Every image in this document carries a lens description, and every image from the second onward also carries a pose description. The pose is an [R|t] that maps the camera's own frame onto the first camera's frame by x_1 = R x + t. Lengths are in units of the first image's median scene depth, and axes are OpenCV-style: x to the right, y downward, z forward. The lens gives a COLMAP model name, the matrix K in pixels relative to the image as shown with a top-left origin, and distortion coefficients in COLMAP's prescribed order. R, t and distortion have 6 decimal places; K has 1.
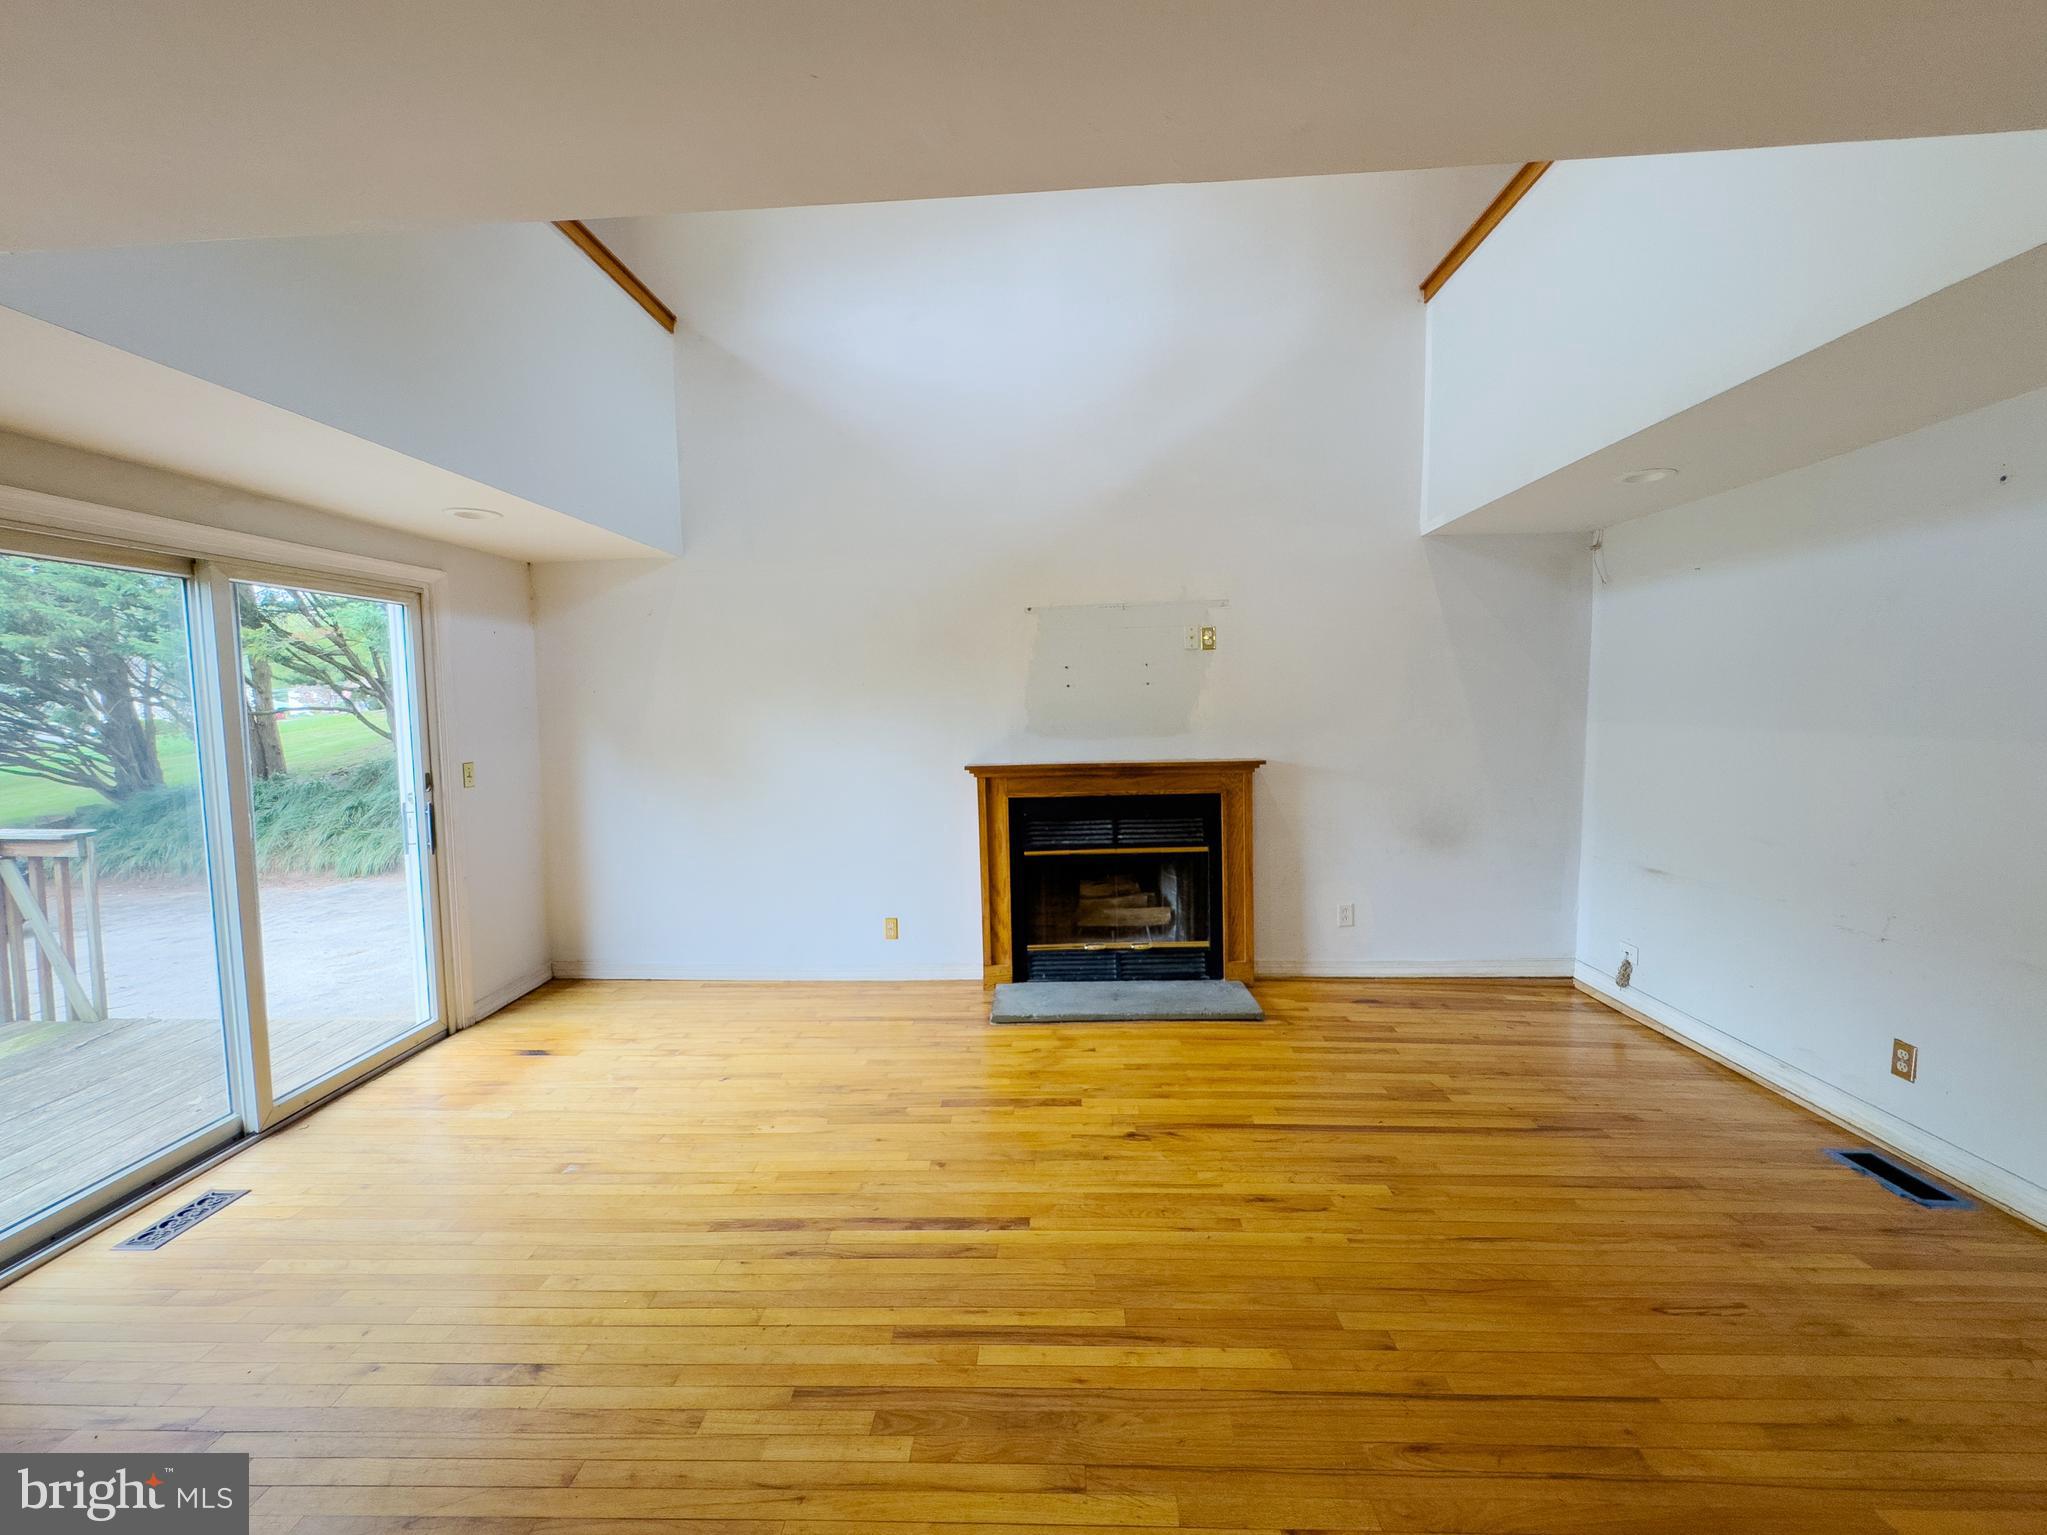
lens RADIAL K [[839.7, 0, 1021.7], [0, 839.7, 767.5], [0, 0, 1]] dist [-0.001055, 0.000196]
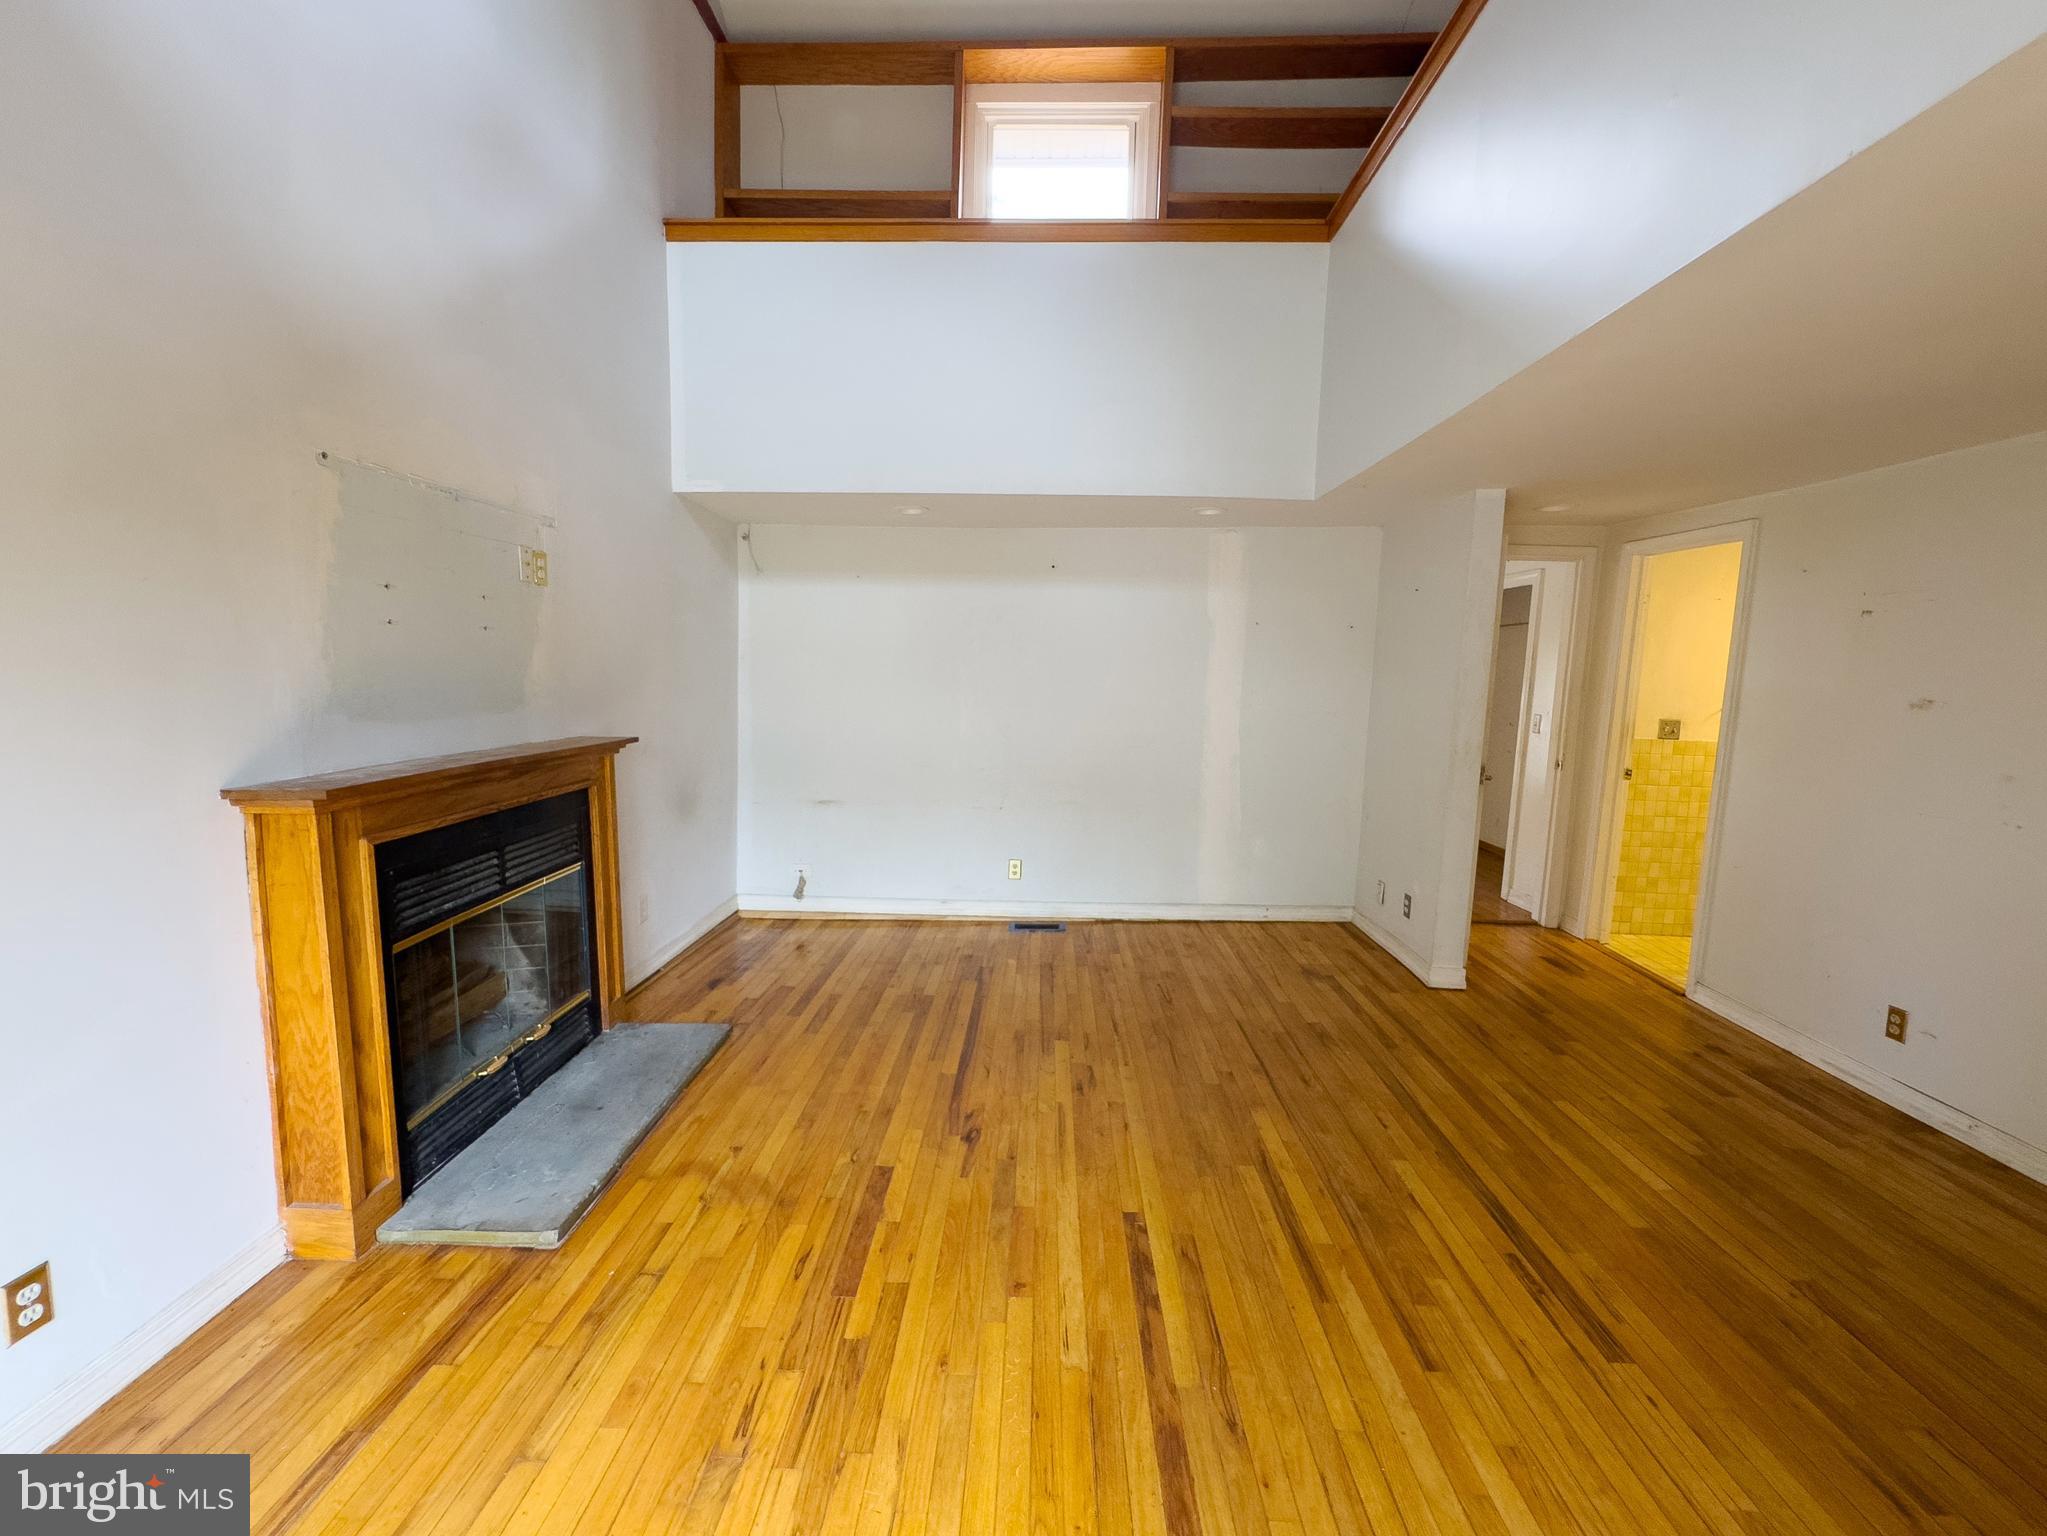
lens RADIAL K [[839.7, 0, 1021.7], [0, 839.7, 768.0], [0, 0, 1]] dist [-0.001055, 0.000196]
pose [[-0.021276, -0.091444, 0.995583, -0.709013], [0.051198, 0.994402, 0.092429, -0.048811], [-0.998462, 0.052939, -0.016476, 0.875063]]
